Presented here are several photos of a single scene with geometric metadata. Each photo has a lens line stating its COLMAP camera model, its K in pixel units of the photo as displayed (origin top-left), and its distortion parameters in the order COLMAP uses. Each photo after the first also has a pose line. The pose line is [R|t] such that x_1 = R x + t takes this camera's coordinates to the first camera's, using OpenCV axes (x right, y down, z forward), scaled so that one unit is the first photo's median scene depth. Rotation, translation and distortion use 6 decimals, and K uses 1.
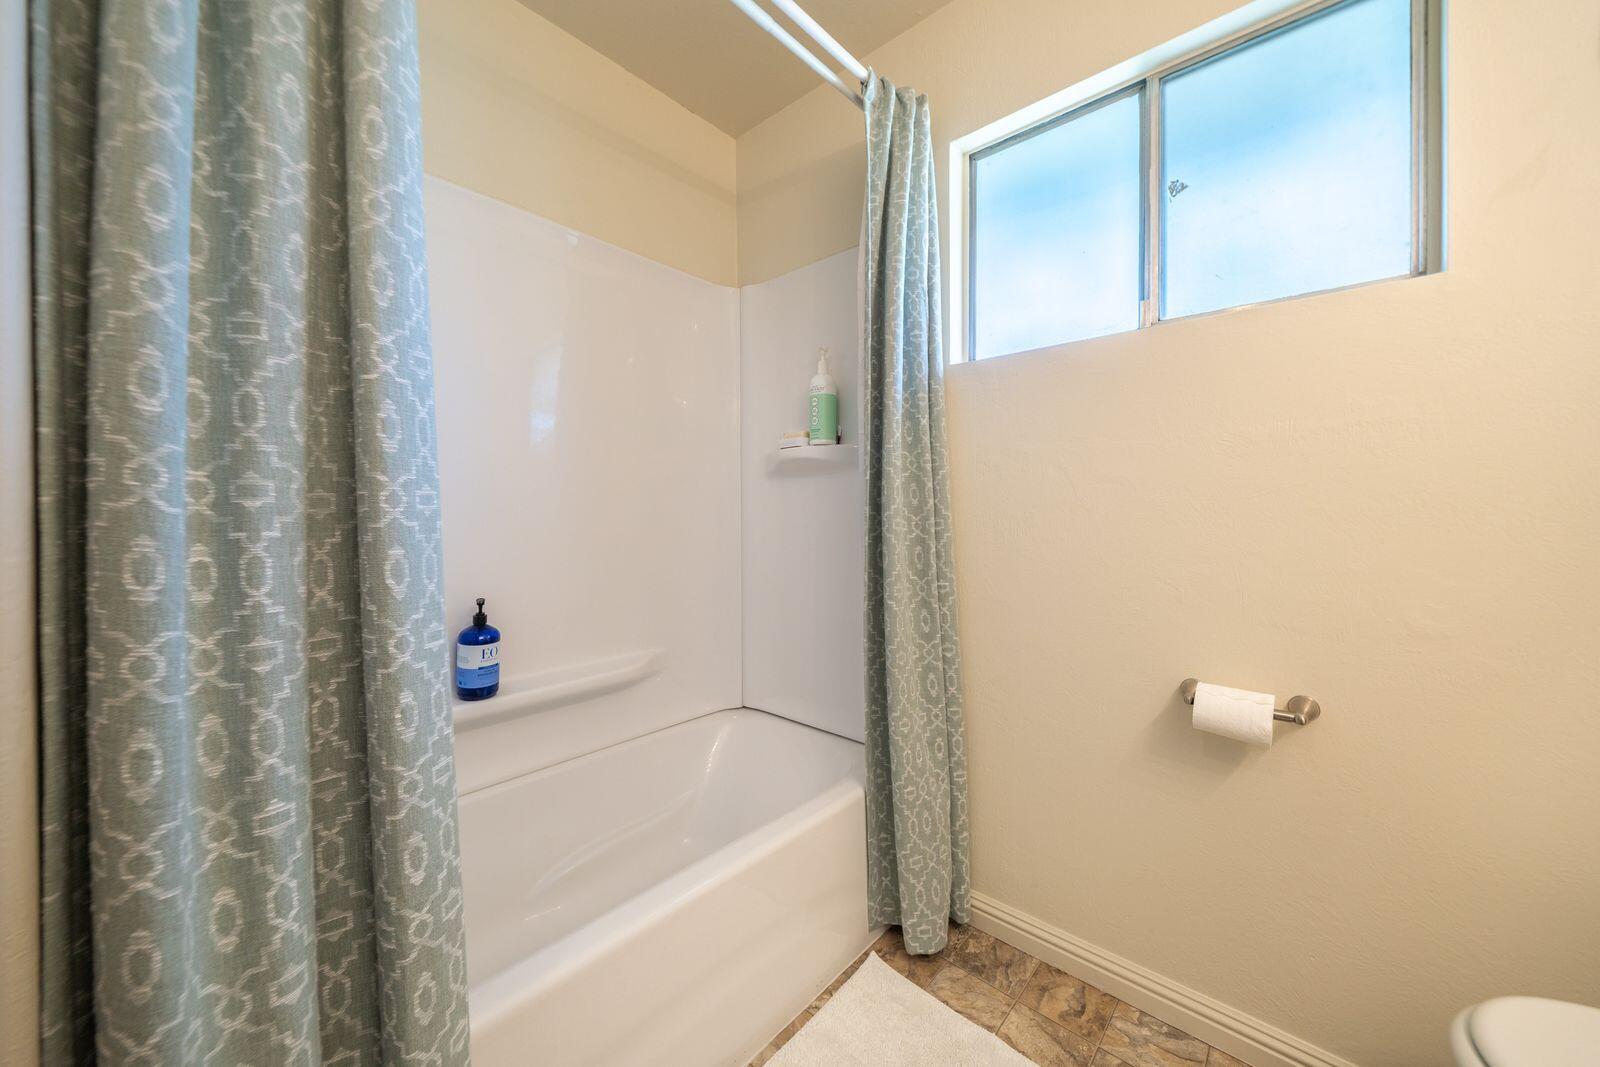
lens RADIAL K [[548.8, 0, 794.1], [0, 548.8, 531.7], [0, 0, 1]] dist [-0.000361, -0.000087]
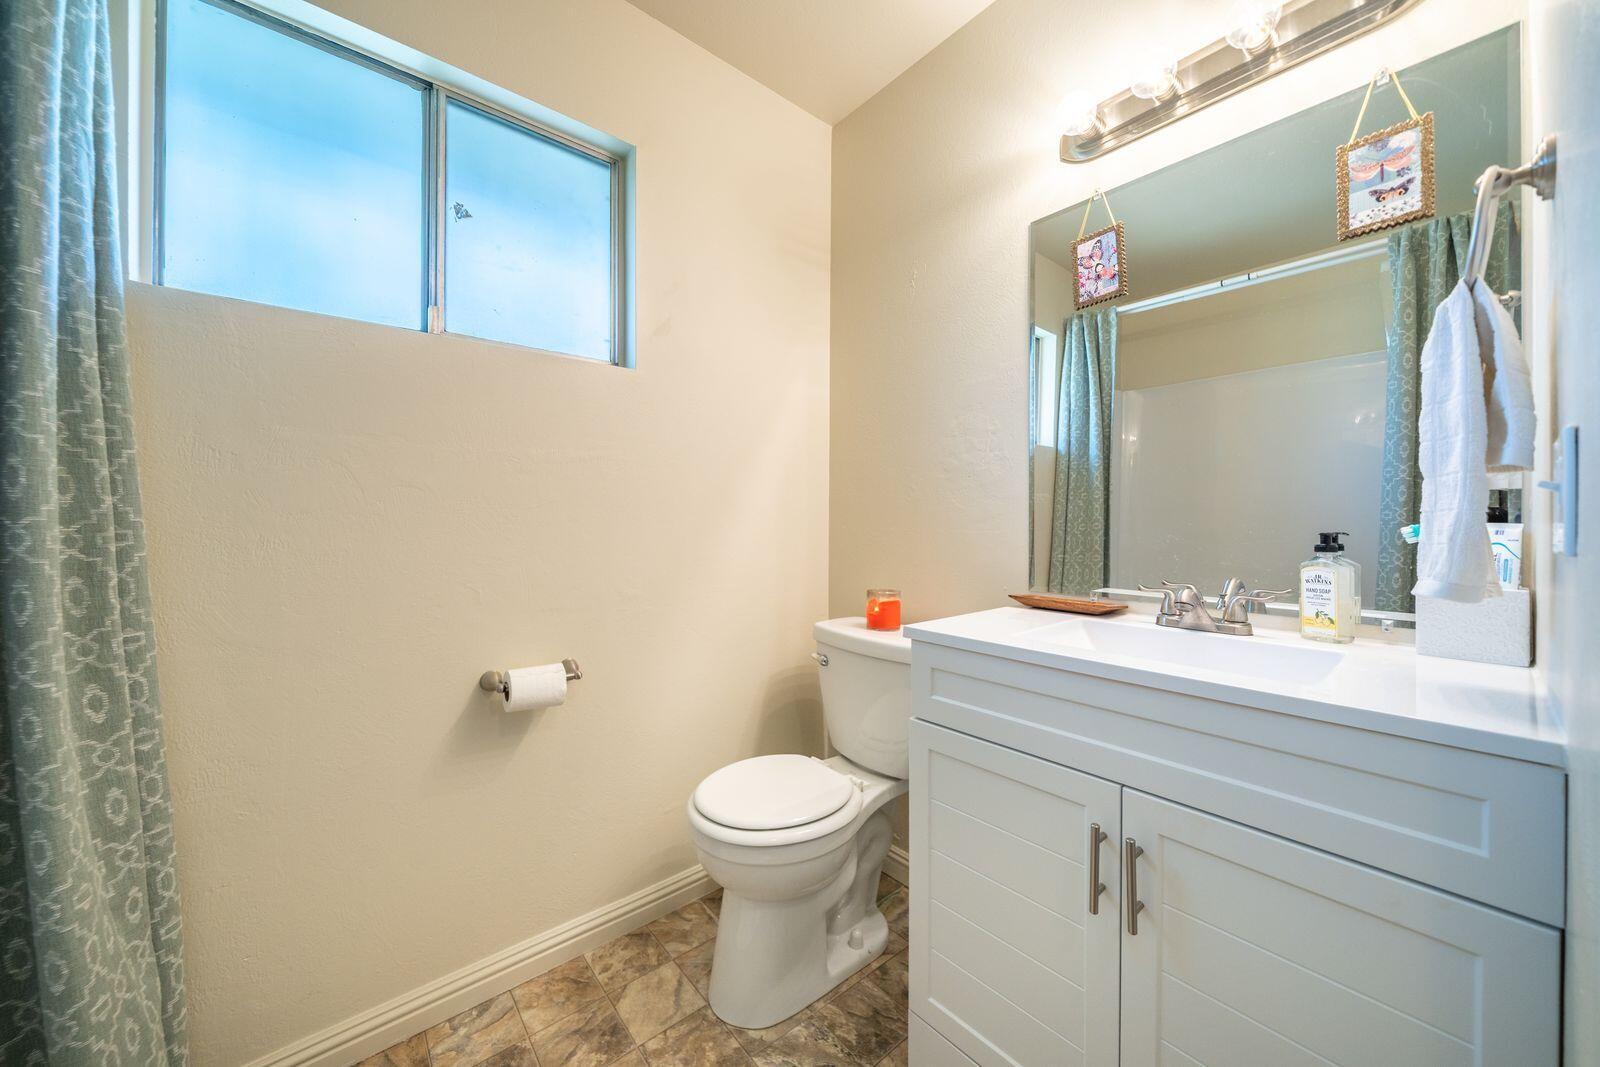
lens RADIAL K [[548.8, 0, 794.1], [0, 548.8, 531.7], [0, 0, 1]] dist [-0.000361, -0.000087]
pose [[0.185894, -0.020426, 0.982357, -0.196189], [0.030938, 0.999410, 0.014926, -0.006548], [-0.982083, 0.027617, 0.186416, 0.161578]]
